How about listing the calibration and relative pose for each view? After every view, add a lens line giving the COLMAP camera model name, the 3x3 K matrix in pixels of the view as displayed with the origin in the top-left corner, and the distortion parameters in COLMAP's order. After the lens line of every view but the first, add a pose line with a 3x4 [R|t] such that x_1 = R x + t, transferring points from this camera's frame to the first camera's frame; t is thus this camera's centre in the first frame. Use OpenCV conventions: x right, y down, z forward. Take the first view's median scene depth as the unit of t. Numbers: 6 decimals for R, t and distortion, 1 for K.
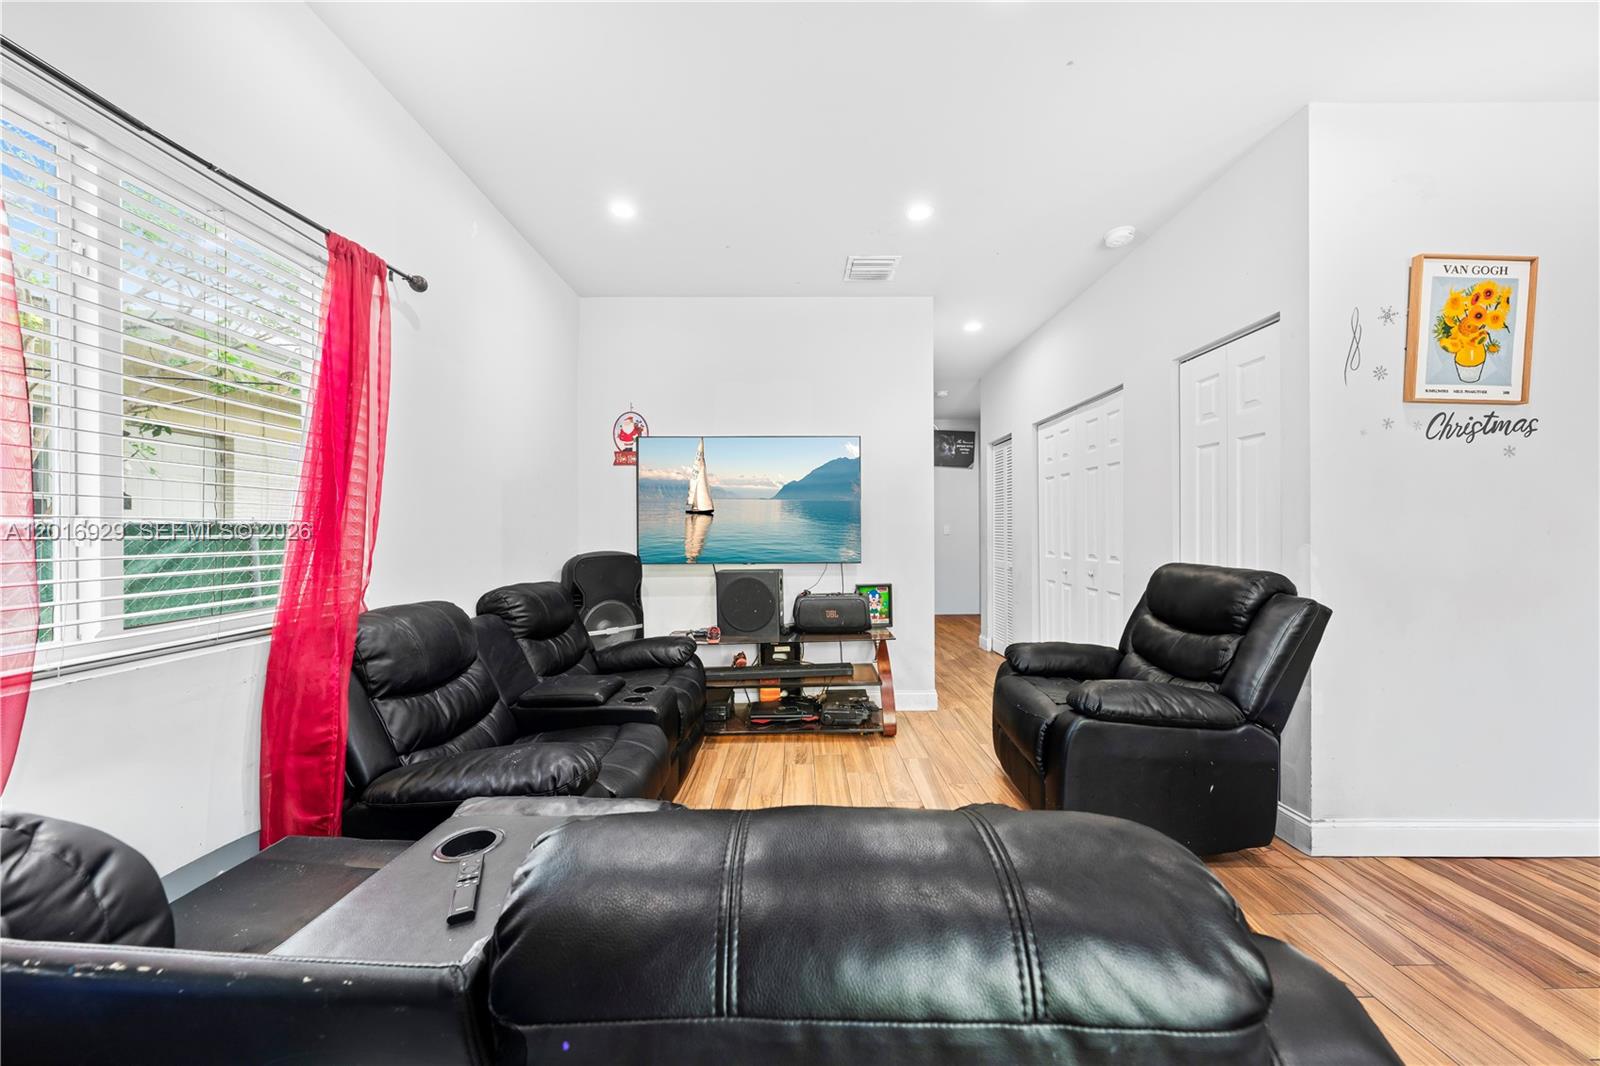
lens RADIAL K [[546.4, 0, 800.0], [0, 546.4, 533.0], [0, 0, 1]] dist [0.000127, 0.000004]
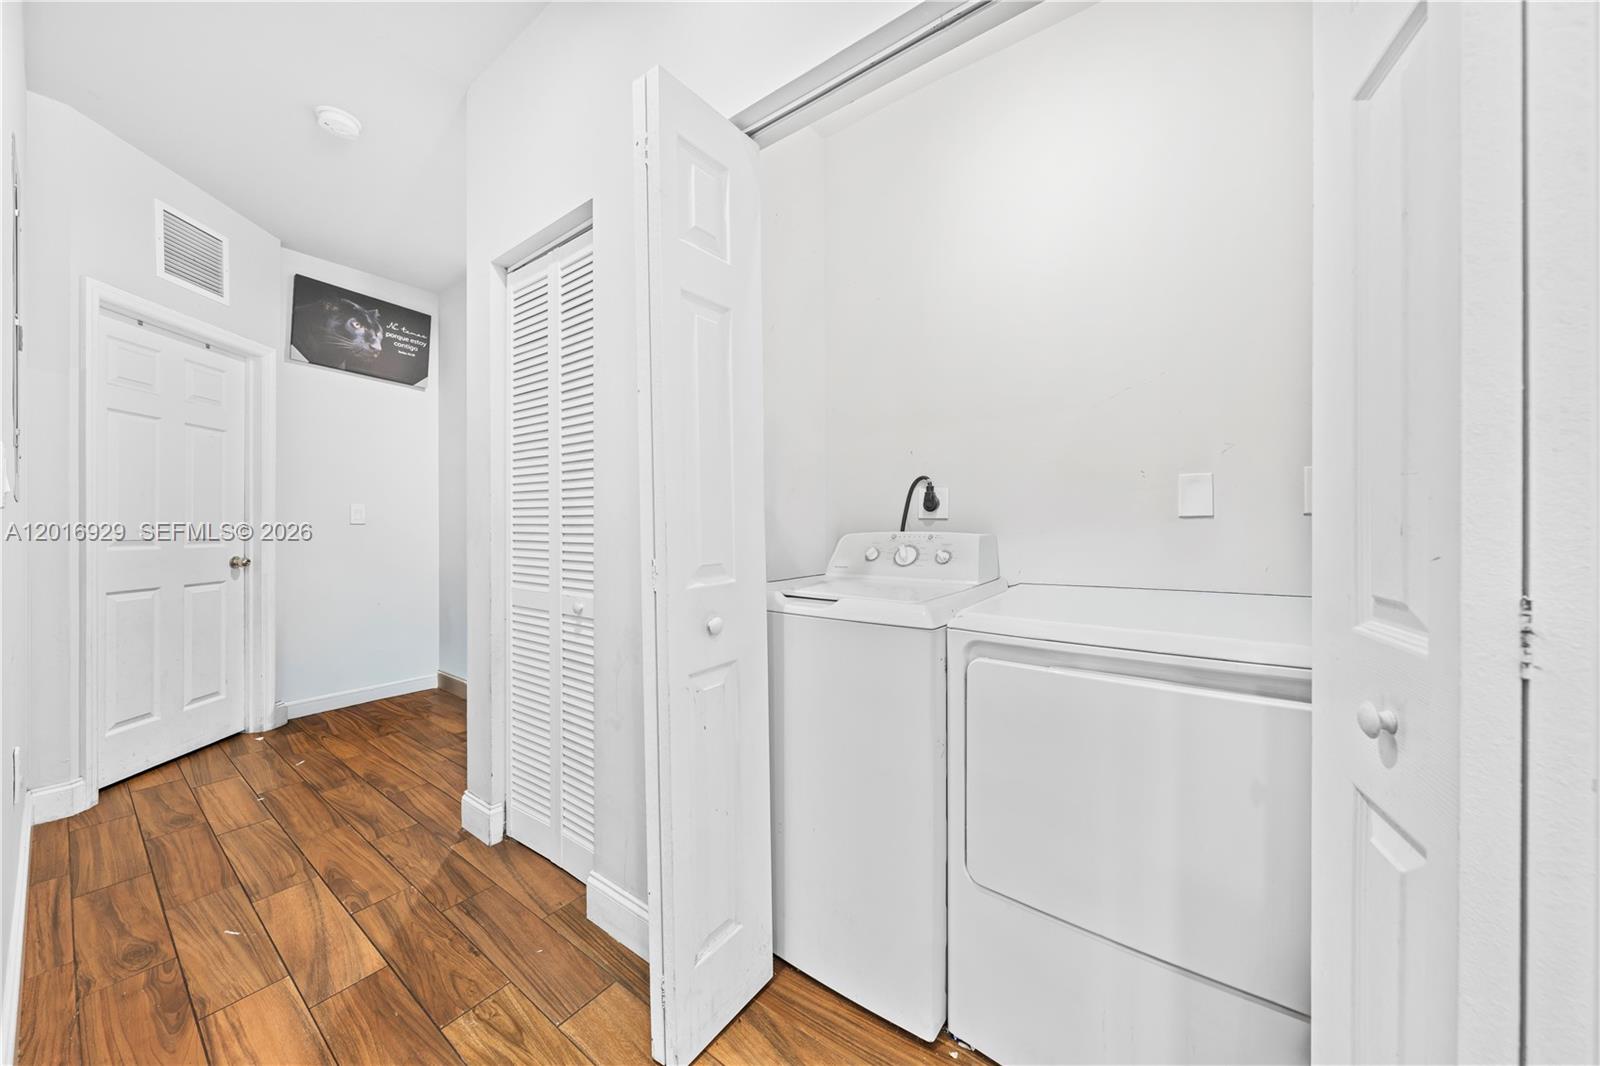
lens RADIAL K [[546.4, 0, 800.0], [0, 546.4, 533.0], [0, 0, 1]] dist [0.000127, 0.000004]
pose [[0.594892, 0.000967, 0.803805, 0.150644], [-0.007660, 0.999961, 0.004467, 0.009140], [-0.803769, -0.008815, 0.594876, 0.538246]]
